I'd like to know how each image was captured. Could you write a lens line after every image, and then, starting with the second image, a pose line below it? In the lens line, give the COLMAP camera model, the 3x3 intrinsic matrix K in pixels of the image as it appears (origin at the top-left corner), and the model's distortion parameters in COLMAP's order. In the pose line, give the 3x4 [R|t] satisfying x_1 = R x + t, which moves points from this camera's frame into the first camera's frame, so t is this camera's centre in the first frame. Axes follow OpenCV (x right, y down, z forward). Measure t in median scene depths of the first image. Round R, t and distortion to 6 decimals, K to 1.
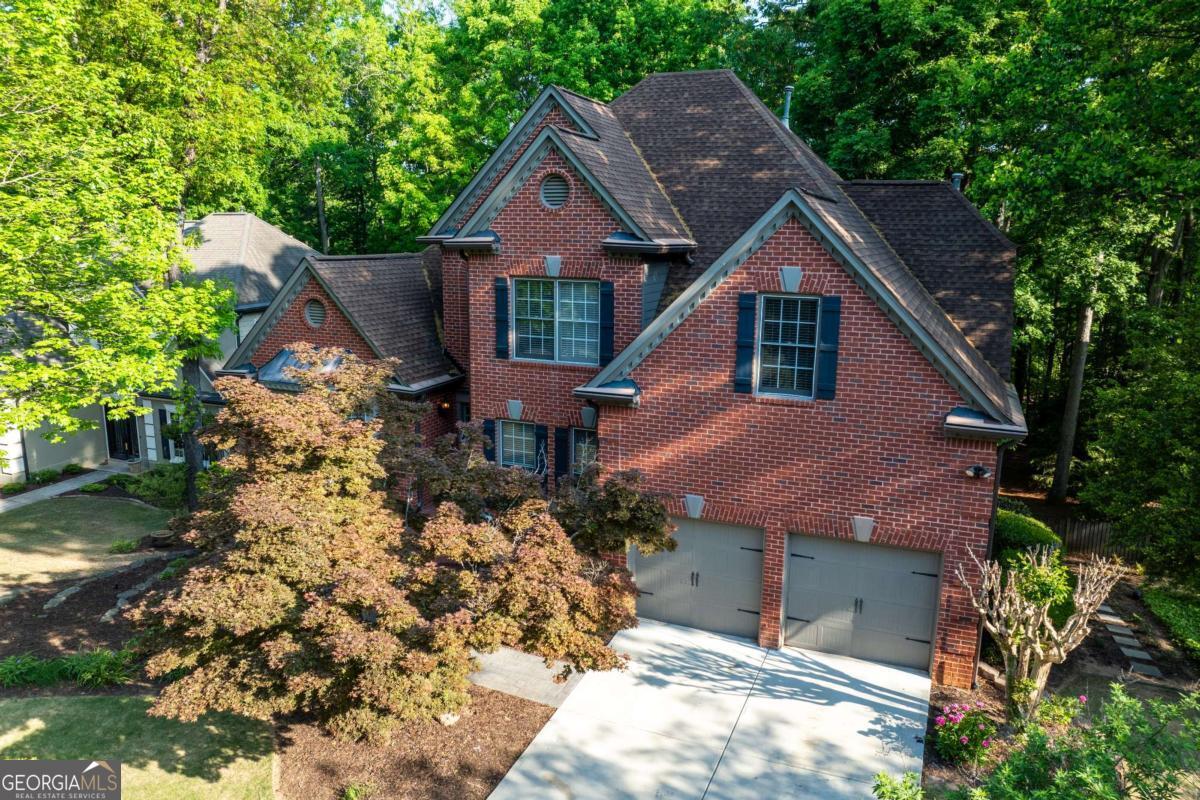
lens RADIAL K [[850.7, 0, 608.2], [0, 850.7, 409.7], [0, 0, 1]] dist [-0.039330, 0.004887]
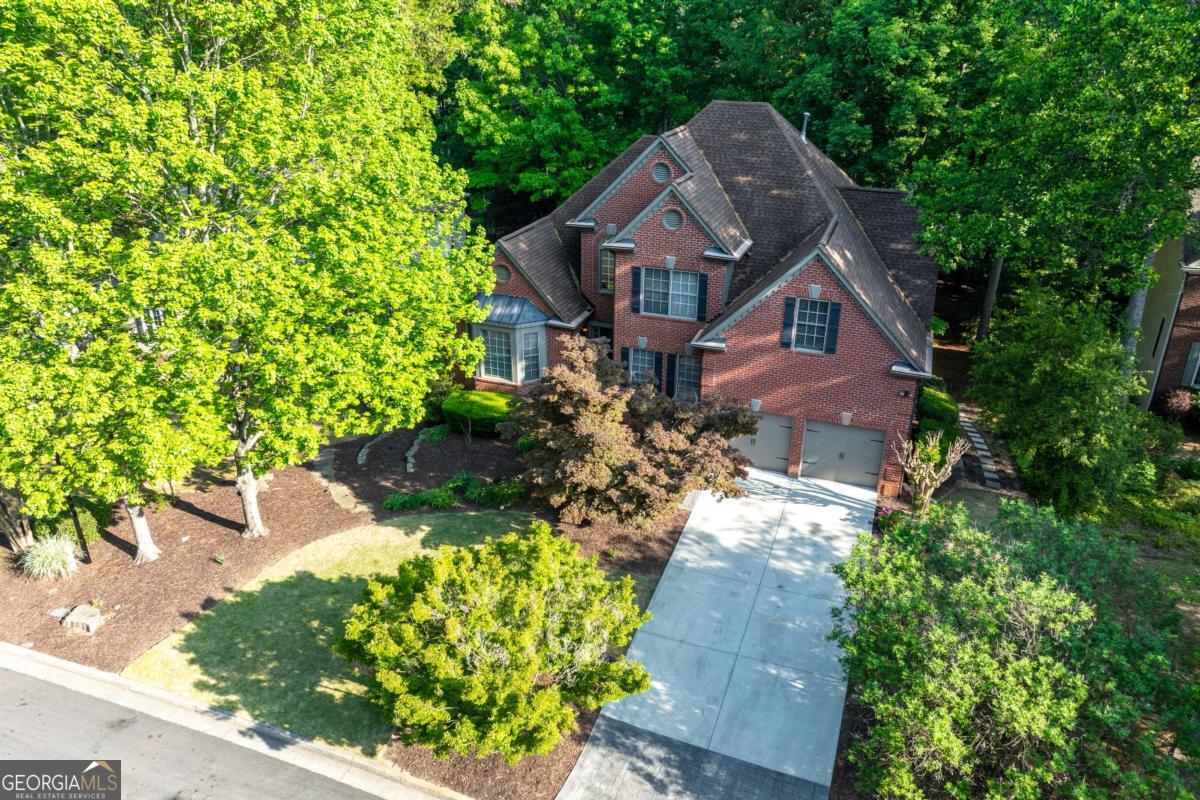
lens RADIAL K [[850.7, 0, 599.3], [0, 850.7, 386.7], [0, 0, 1]] dist [-0.039330, 0.004887]
pose [[0.999289, -0.018008, 0.033114, -0.305262], [0.010801, 0.978455, 0.206177, -0.316271], [-0.036114, -0.205672, 0.977954, -0.802341]]
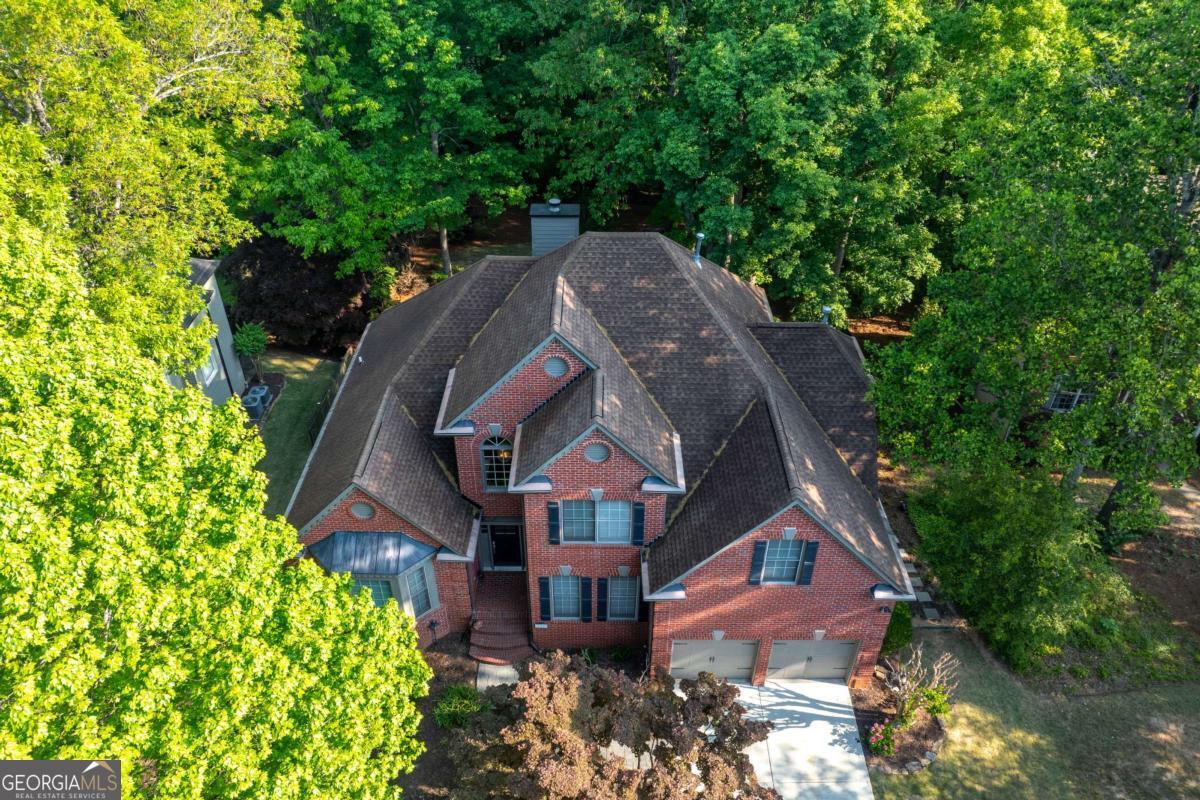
lens RADIAL K [[850.7, 0, 603.1], [0, 850.7, 401.6], [0, 0, 1]] dist [-0.039330, 0.004887]
pose [[0.923544, -0.231319, 0.305873, -0.498744], [0.080784, 0.897049, 0.434485, -1.019063], [-0.374888, -0.376557, 0.847150, -0.114131]]
